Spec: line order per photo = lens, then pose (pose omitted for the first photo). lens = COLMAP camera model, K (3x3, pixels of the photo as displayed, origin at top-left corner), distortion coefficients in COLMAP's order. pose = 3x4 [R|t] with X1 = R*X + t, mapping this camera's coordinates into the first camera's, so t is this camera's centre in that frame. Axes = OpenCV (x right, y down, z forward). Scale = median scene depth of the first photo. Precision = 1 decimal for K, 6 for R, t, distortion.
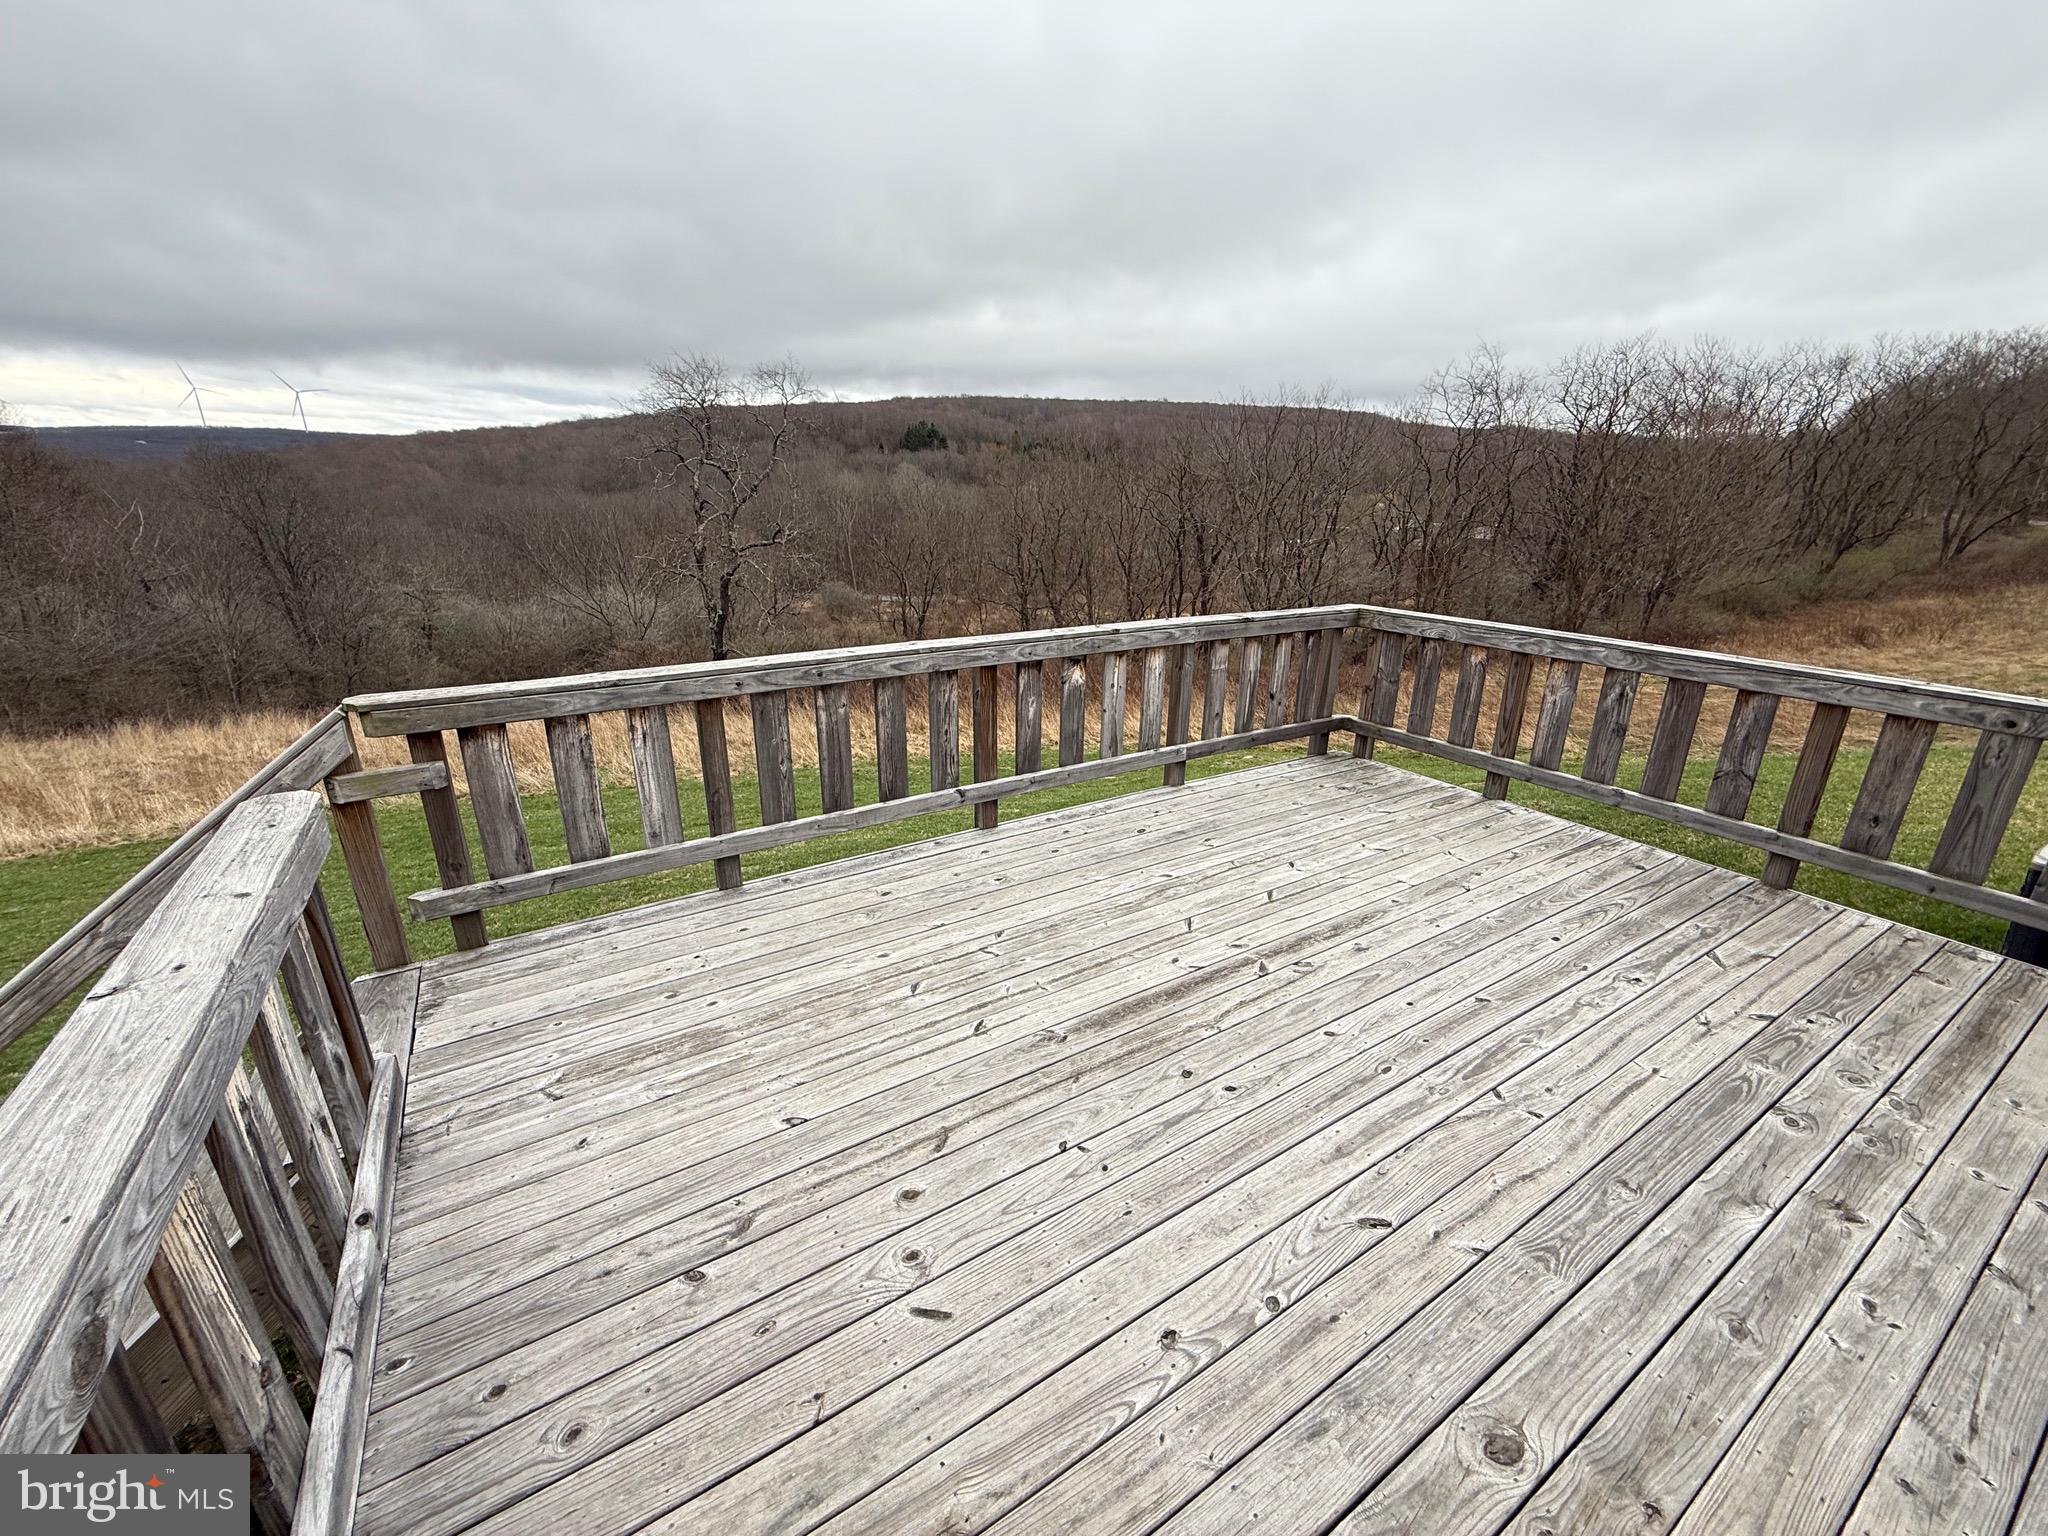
lens RADIAL K [[813.0, 0, 1033.5], [0, 813.0, 751.6], [0, 0, 1]] dist [-0.001663, 0.000379]
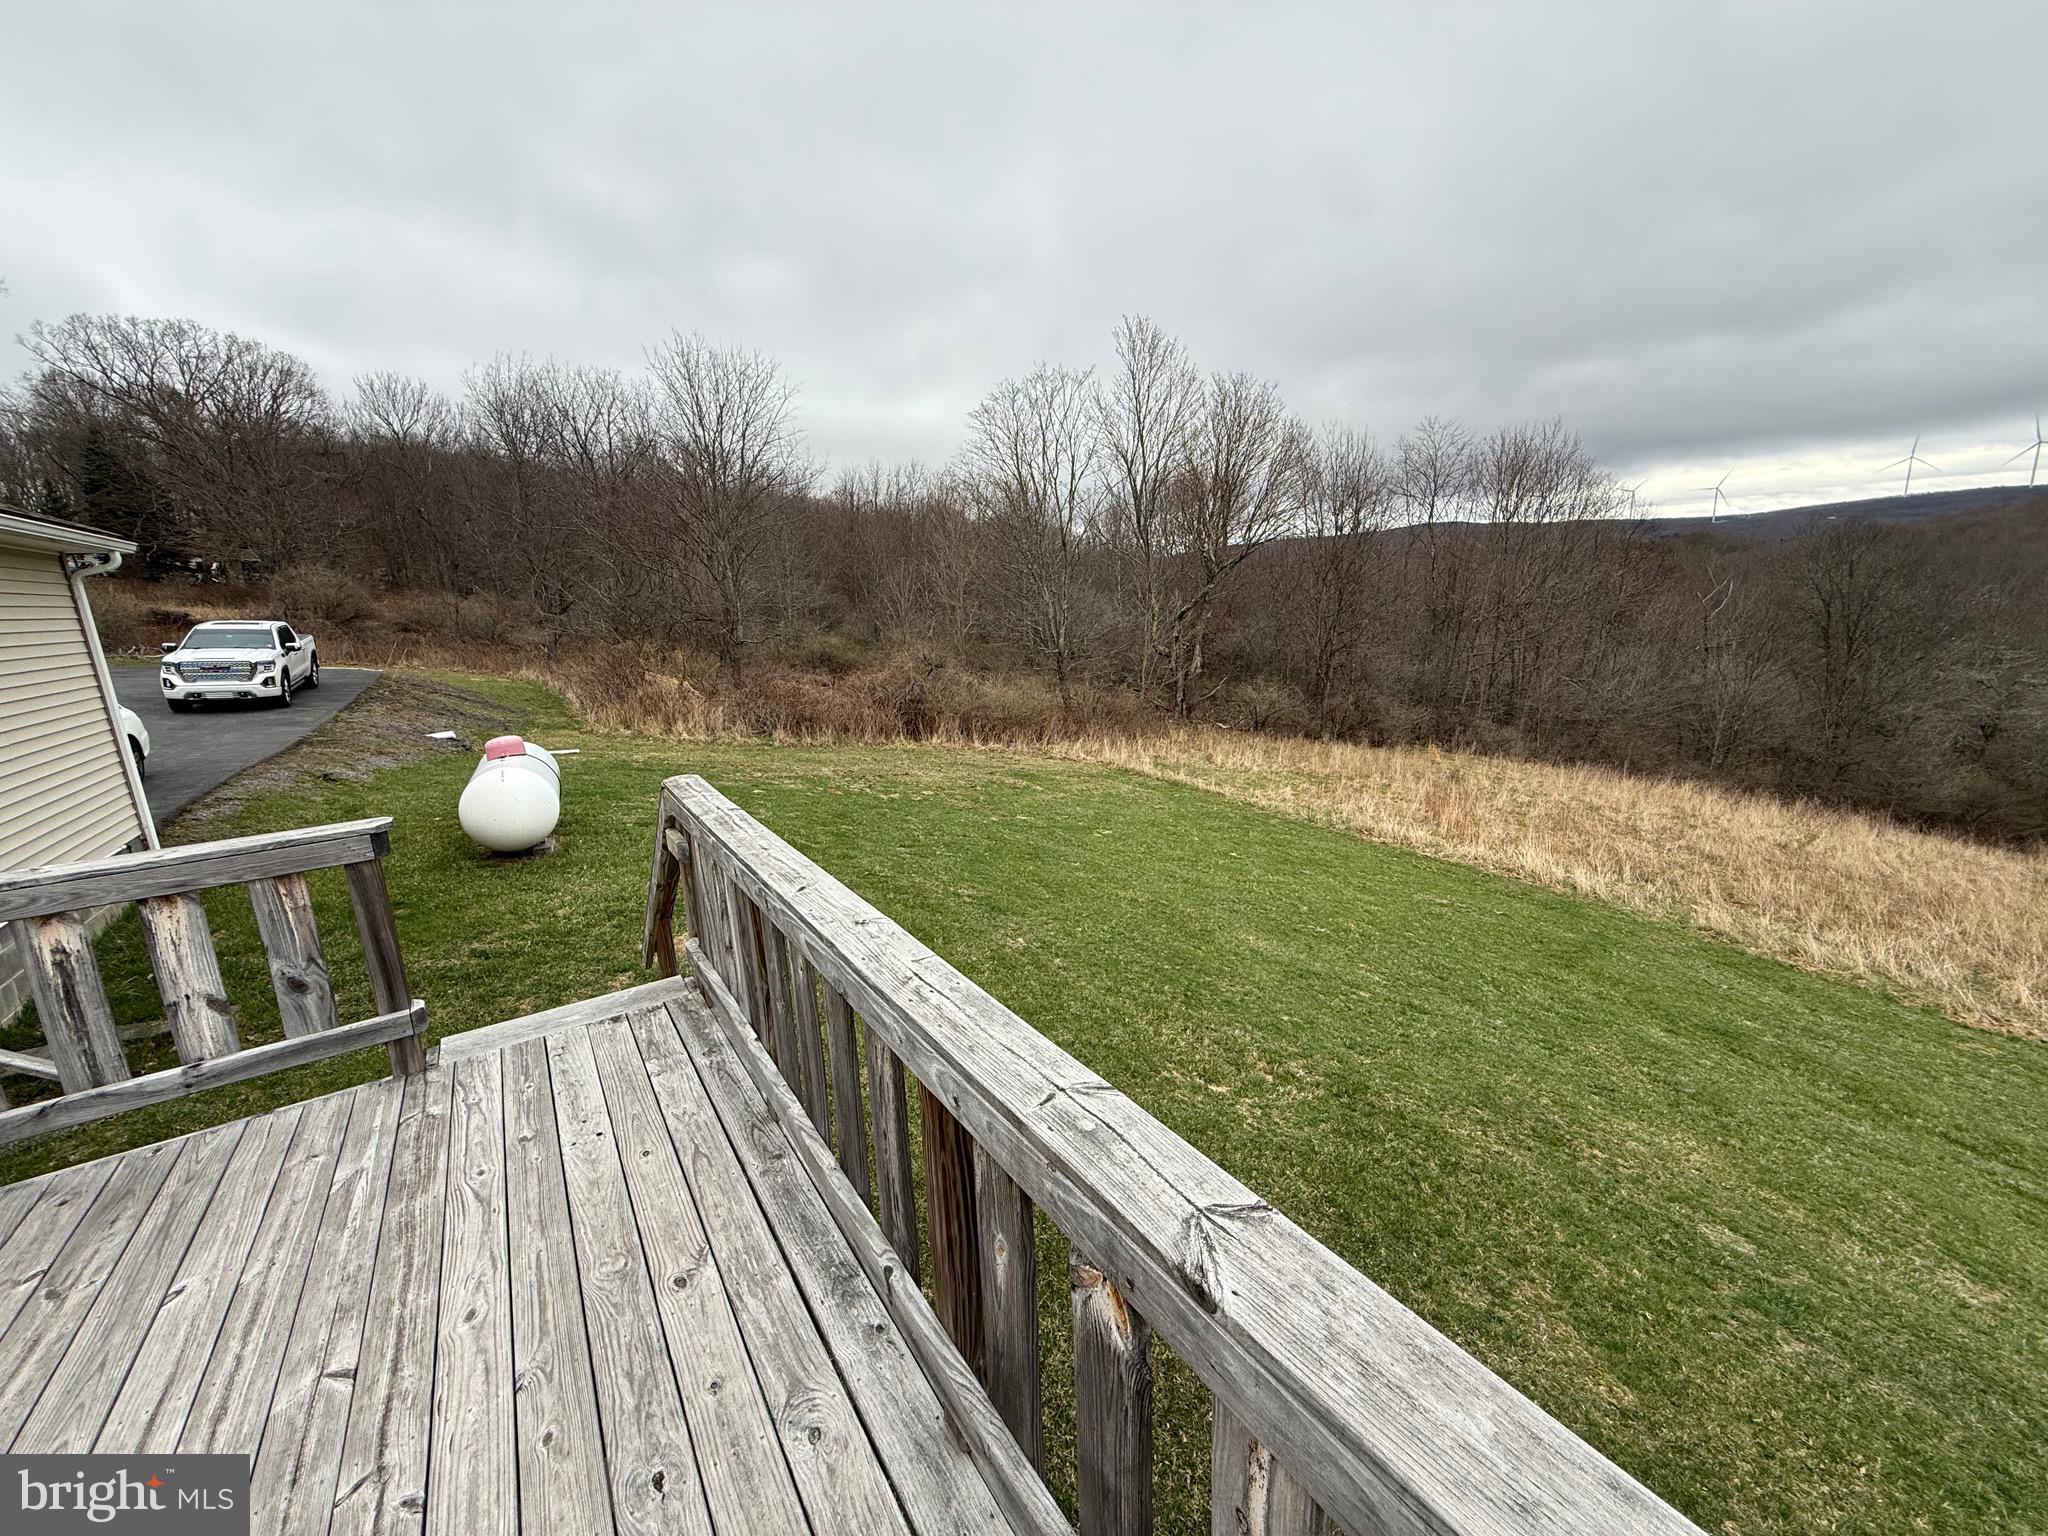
lens RADIAL K [[813.0, 0, 1020.0], [0, 813.0, 767.0], [0, 0, 1]] dist [-0.001663, 0.000379]
pose [[0.004055, 0.200928, -0.979598, 0.369619], [-0.263144, 0.945295, 0.192803, -0.413187], [0.964748, 0.256994, 0.056706, 1.277936]]
